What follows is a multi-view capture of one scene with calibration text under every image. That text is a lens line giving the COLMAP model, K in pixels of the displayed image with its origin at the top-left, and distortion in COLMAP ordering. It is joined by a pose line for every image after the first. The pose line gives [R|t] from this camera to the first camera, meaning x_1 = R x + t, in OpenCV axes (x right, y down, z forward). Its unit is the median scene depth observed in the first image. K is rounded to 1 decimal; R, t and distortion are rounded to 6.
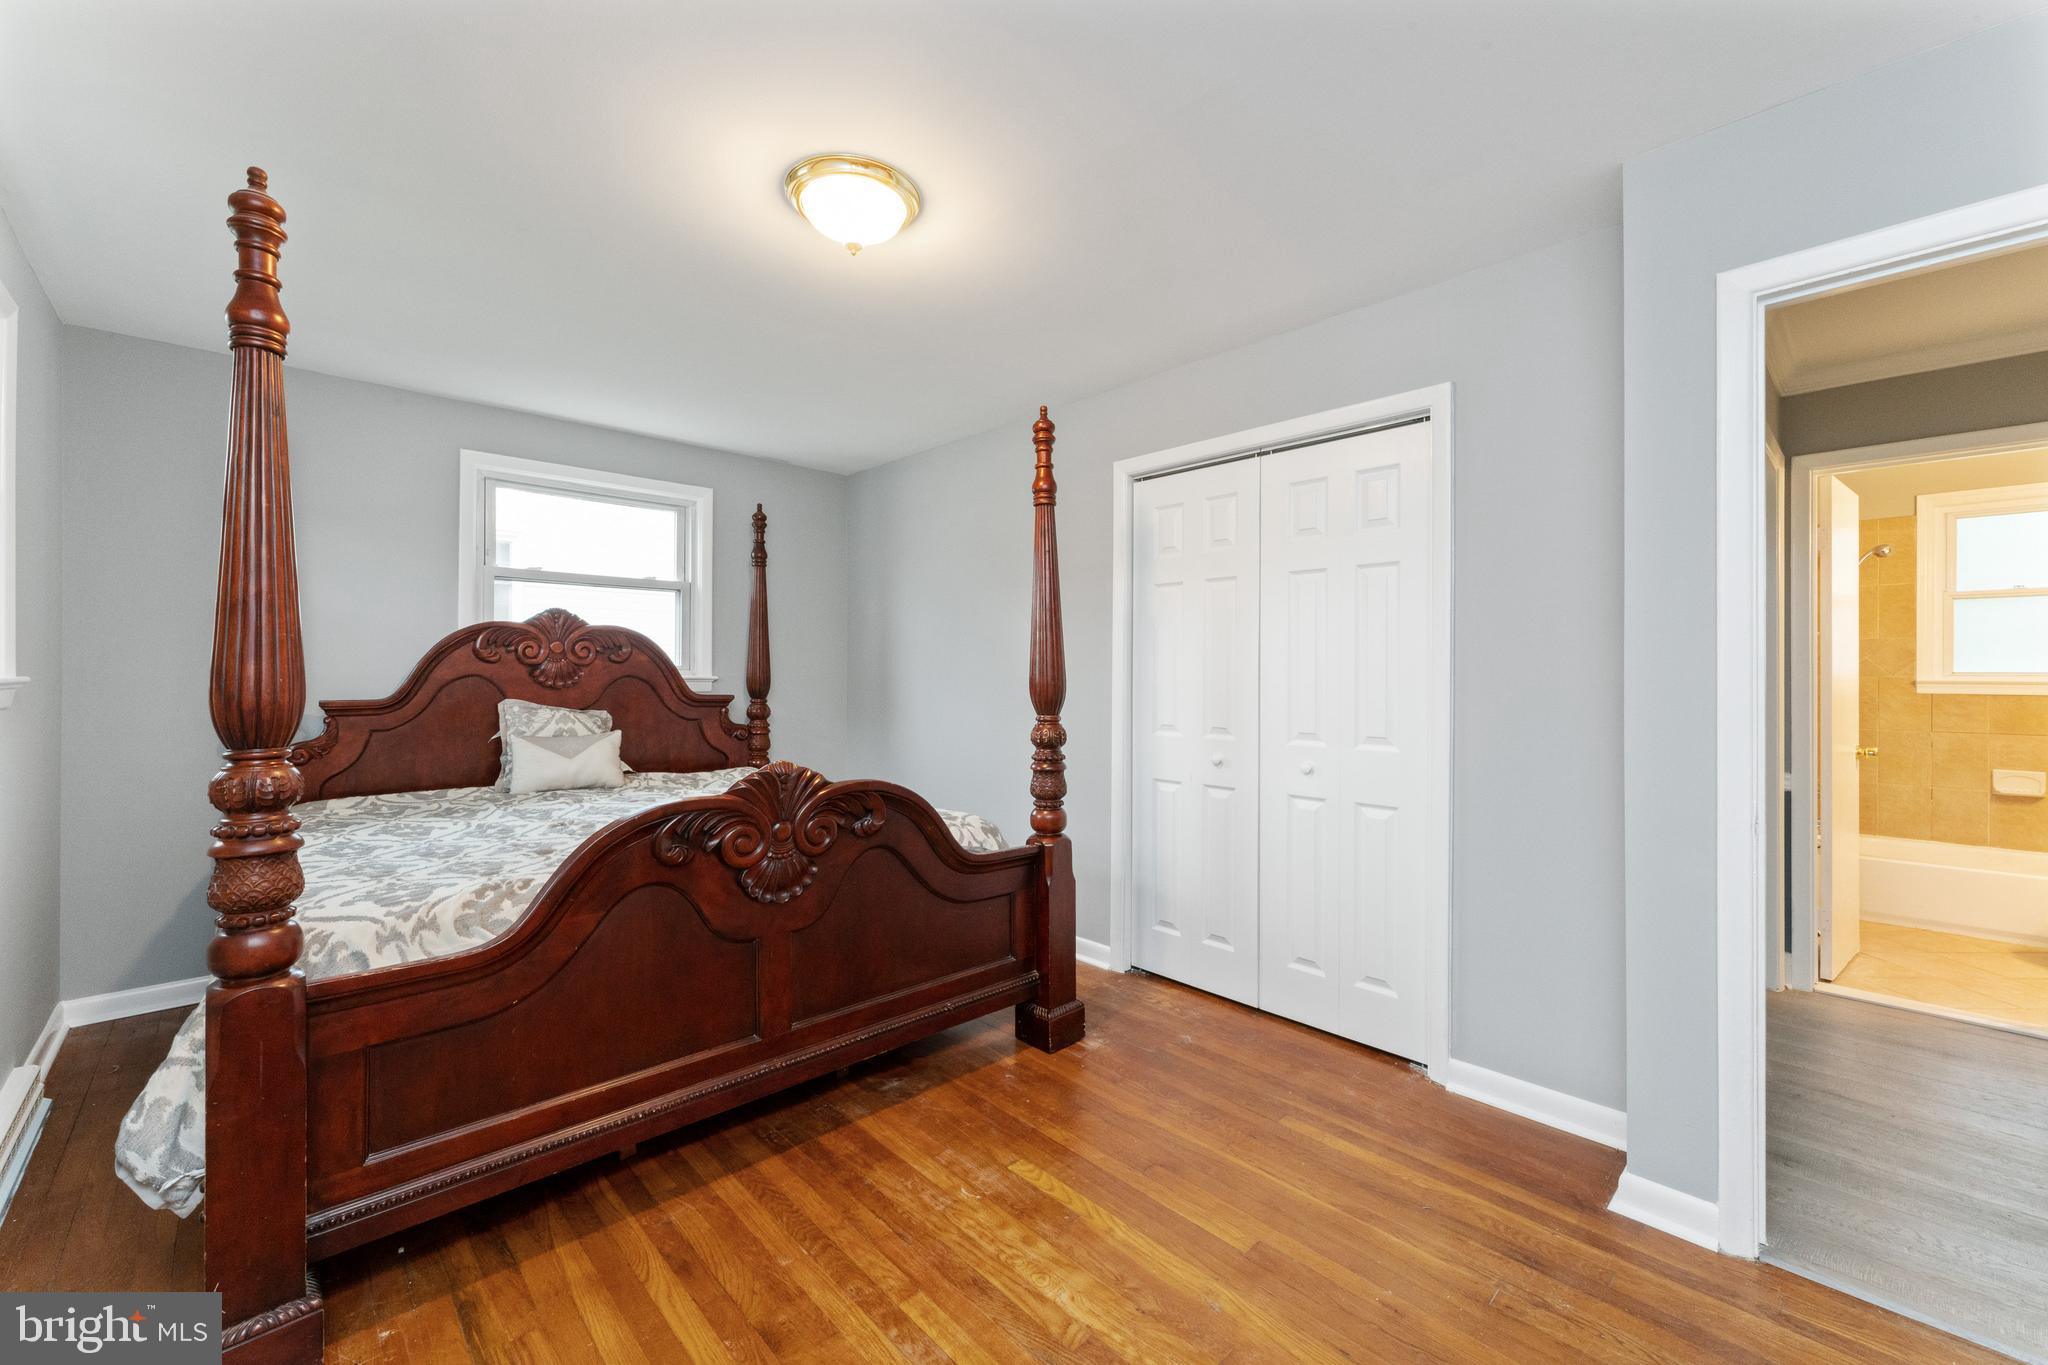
lens RADIAL K [[826.3, 0, 1017.5], [0, 826.3, 687.3], [0, 0, 1]] dist [0.001710, 0.000219]
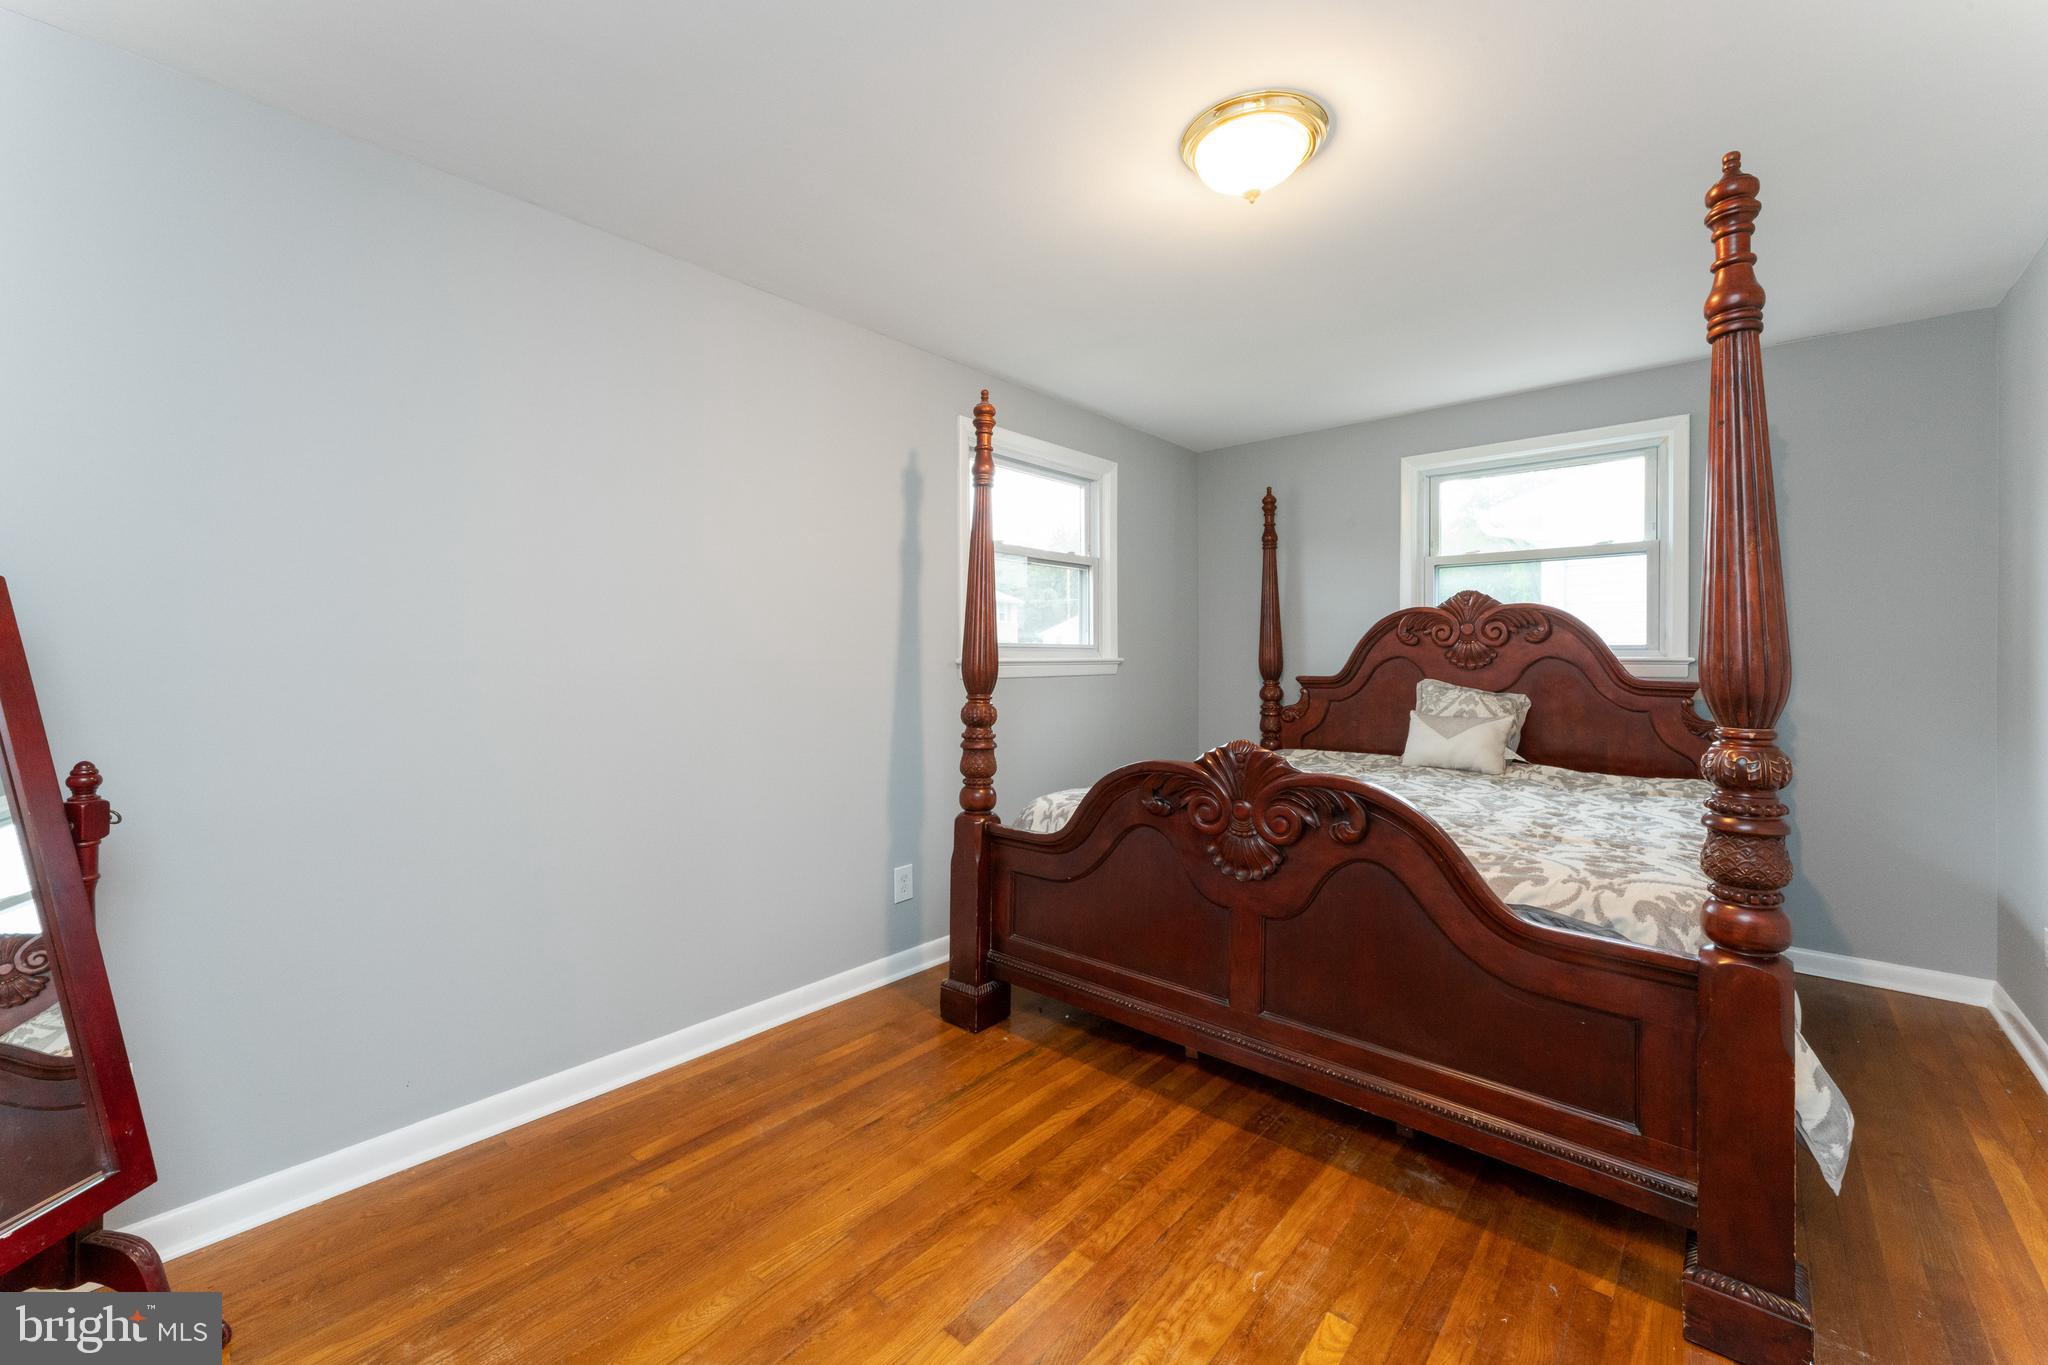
lens RADIAL K [[812.7, 0, 1018.4], [0, 812.7, 676.1], [0, 0, 1]] dist [-0.000250, -0.000137]
pose [[0.094301, 0.019244, -0.995358, 0.663392], [-0.014510, 0.999734, 0.017954, -0.001367], [0.995438, 0.012750, 0.094555, 0.629943]]
